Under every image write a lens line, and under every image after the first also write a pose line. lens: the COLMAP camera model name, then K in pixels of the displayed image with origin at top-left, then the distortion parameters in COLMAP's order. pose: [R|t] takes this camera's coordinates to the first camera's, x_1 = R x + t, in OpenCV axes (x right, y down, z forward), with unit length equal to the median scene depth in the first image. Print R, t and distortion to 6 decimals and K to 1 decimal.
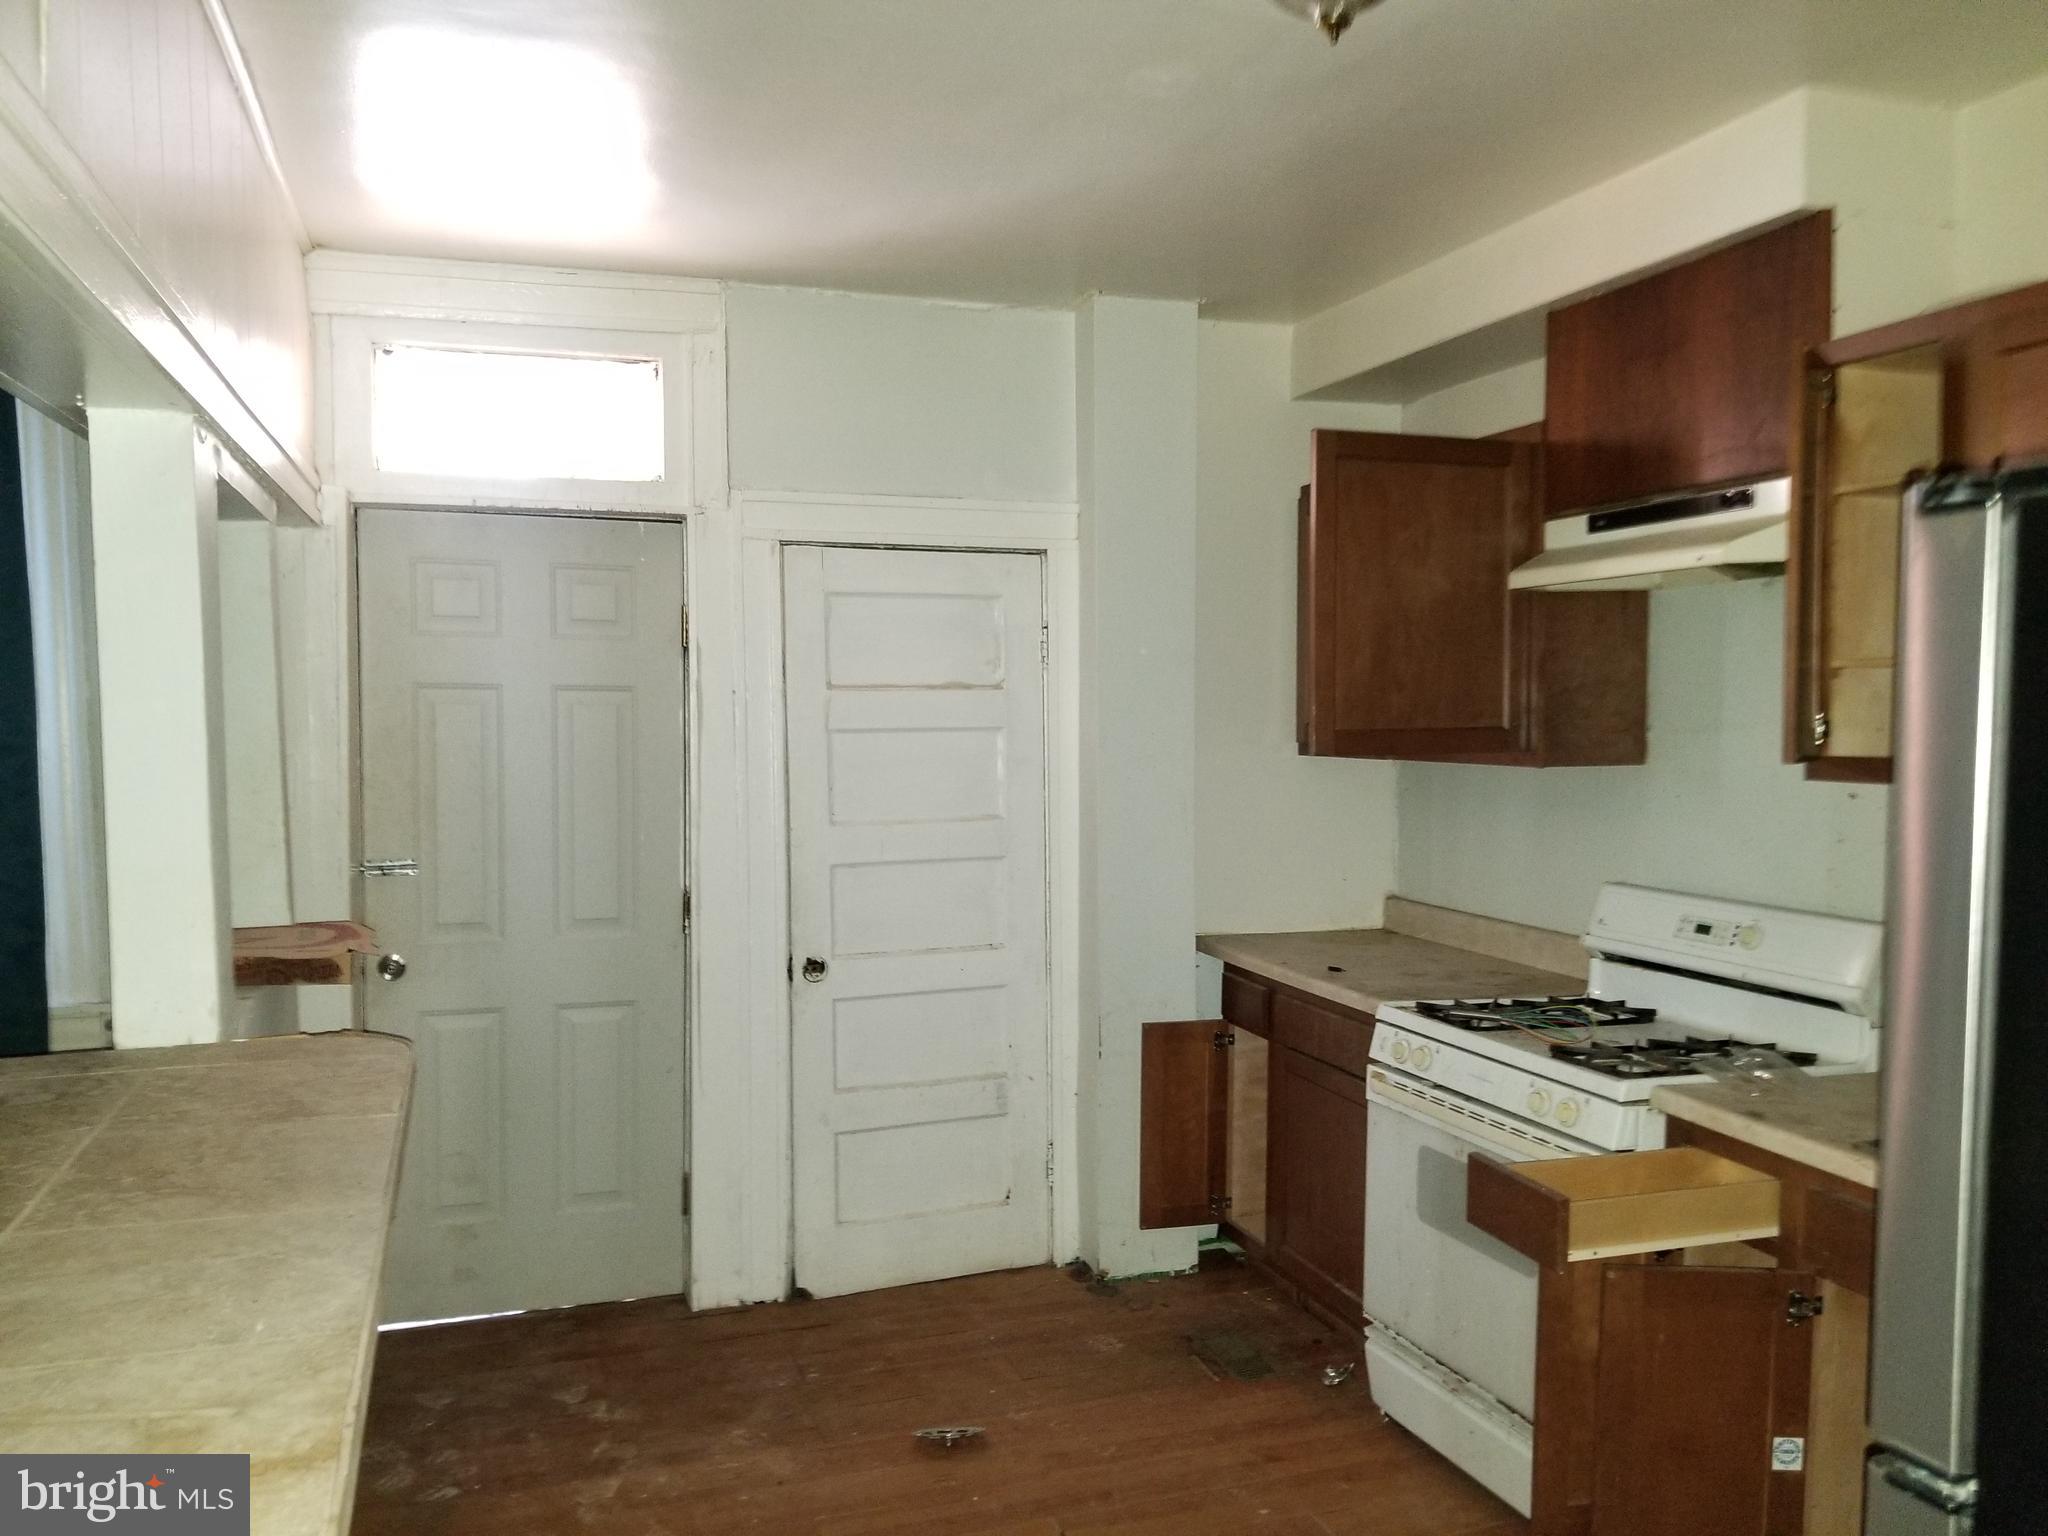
lens RADIAL K [[1594.3, 0, 1021.8], [0, 1594.3, 798.3], [0, 0, 1]] dist [0.112285, -0.199028]
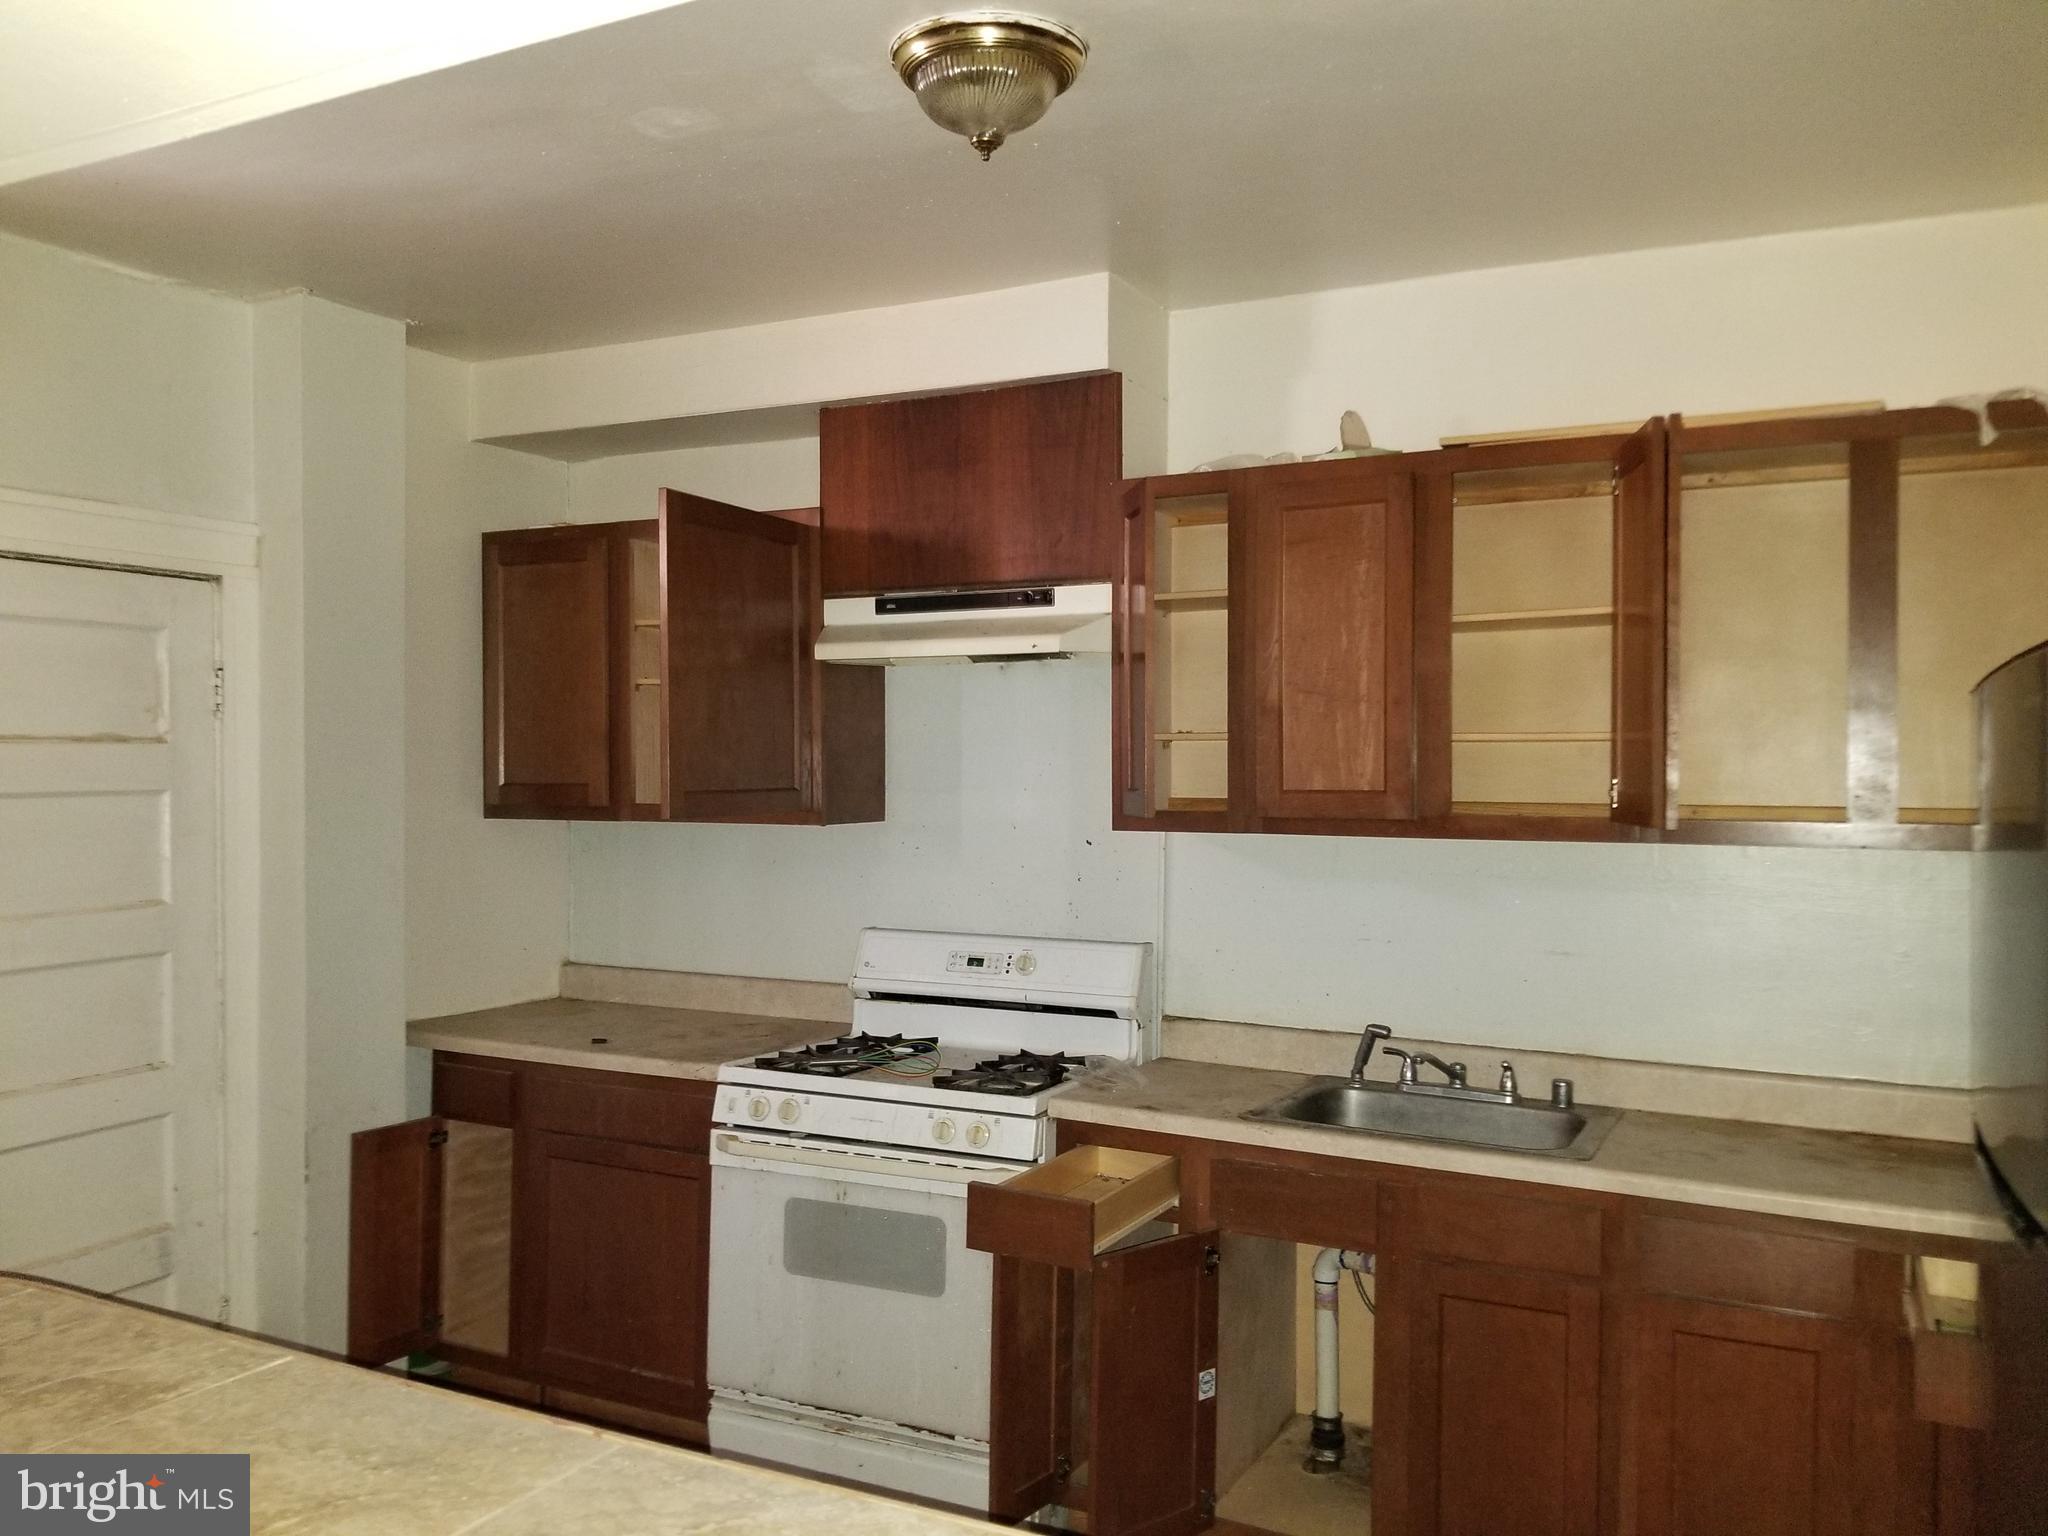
lens RADIAL K [[1568.8, 0, 1072.7], [0, 1568.8, 769.8], [0, 0, 1]] dist [0.075125, -0.111079]
pose [[0.717609, 0.003918, 0.696435, -0.296129], [0.034988, 0.998519, -0.041669, -0.006914], [-0.695567, 0.054269, 0.716409, 0.131597]]
